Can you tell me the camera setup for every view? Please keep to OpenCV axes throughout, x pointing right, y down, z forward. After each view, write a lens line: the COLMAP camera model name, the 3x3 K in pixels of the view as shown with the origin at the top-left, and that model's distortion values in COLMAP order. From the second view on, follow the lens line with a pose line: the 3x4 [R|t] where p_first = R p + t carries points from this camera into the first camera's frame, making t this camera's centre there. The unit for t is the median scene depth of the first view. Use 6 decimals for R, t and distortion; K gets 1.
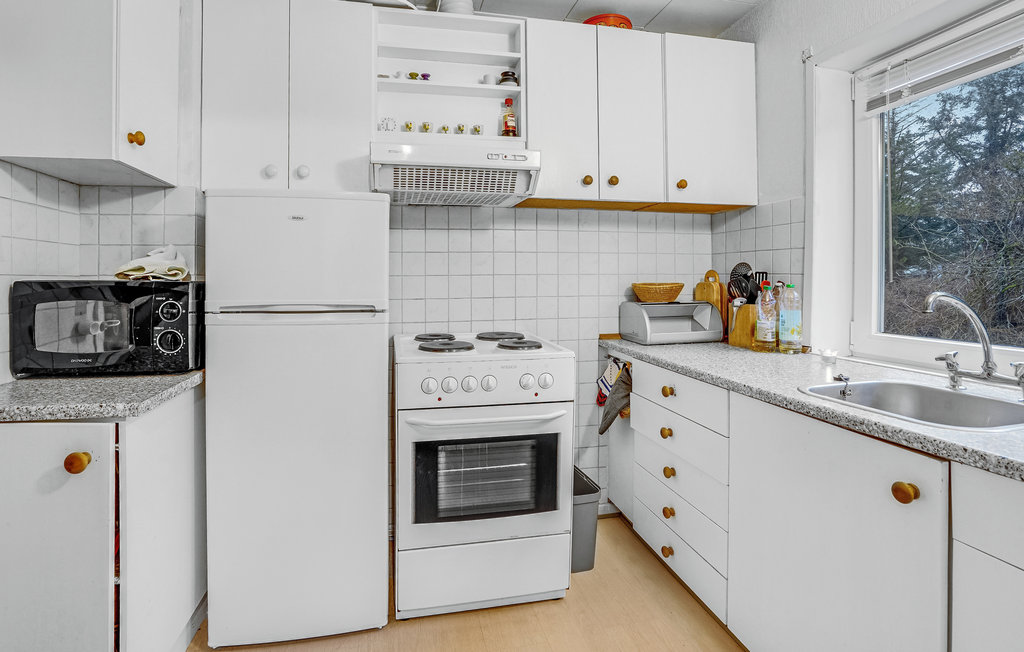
lens RADIAL K [[486.7, 0, 509.5], [0, 486.7, 289.7], [0, 0, 1]] dist [-0.049092, -0.000158]
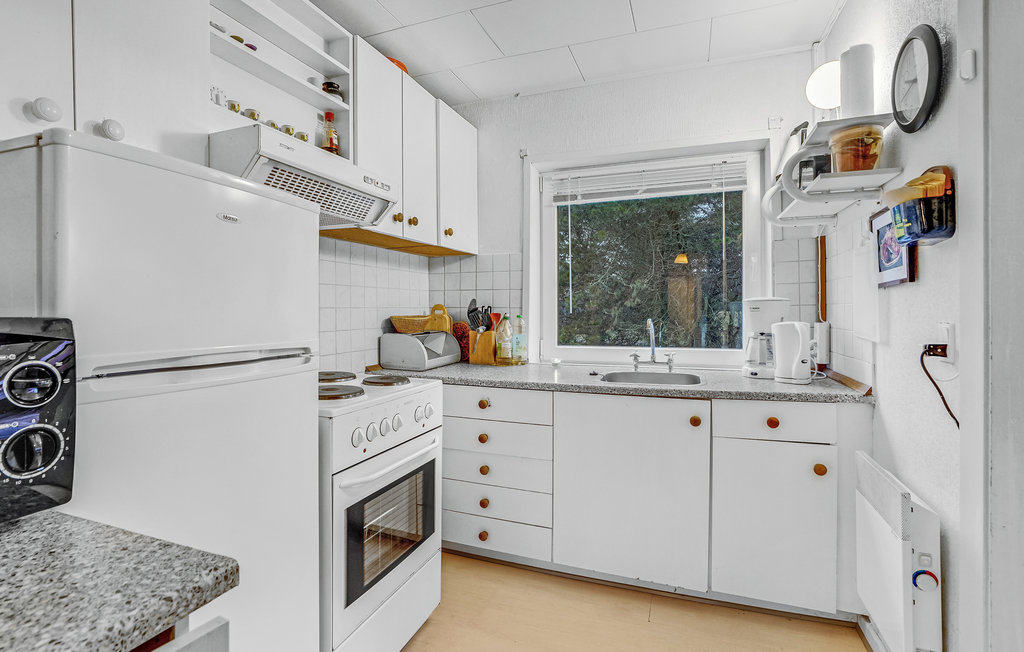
lens RADIAL K [[473.6, 0, 507.5], [0, 473.6, 316.6], [0, 0, 1]] dist [-0.049883, 0.023191]
pose [[0.545280, -0.007164, 0.838223, -0.596496], [0.012757, 0.999919, 0.000248, -0.009887], [-0.838157, 0.010558, 0.545327, 0.270250]]
